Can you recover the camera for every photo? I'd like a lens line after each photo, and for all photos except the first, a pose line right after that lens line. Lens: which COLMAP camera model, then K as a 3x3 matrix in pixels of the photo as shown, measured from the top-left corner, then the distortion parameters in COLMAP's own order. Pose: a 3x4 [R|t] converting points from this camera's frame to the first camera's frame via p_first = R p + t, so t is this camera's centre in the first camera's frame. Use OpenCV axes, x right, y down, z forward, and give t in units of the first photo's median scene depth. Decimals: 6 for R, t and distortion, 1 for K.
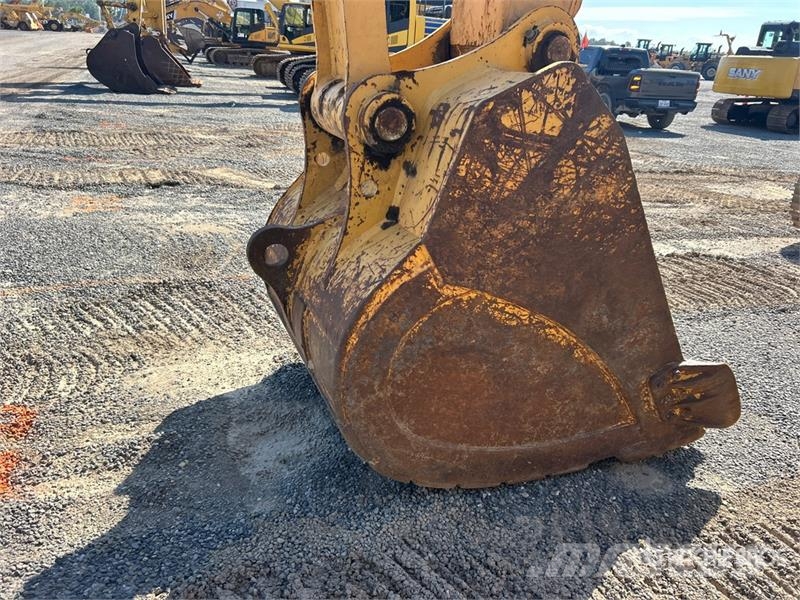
lens RADIAL K [[607.9, 0, 400.6], [0, 607.9, 305.5], [0, 0, 1]] dist [0.058153, -0.056349]
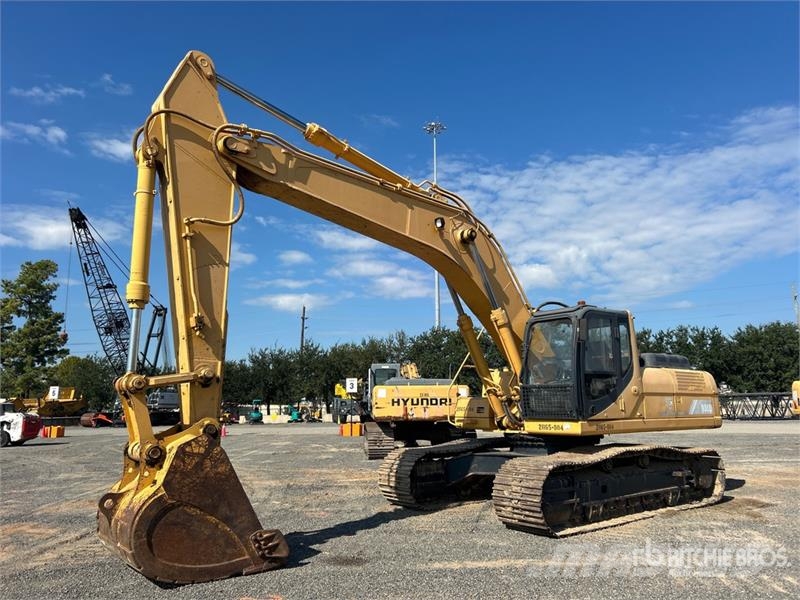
lens RADIAL K [[607.9, 0, 400.6], [0, 607.9, 305.5], [0, 0, 1]] dist [0.058153, -0.056349]
pose [[0.956392, 0.015428, 0.291678, 0.261266], [0.138586, 0.855073, -0.499643, 0.824227], [-0.257115, 0.518278, 0.815647, -2.350340]]
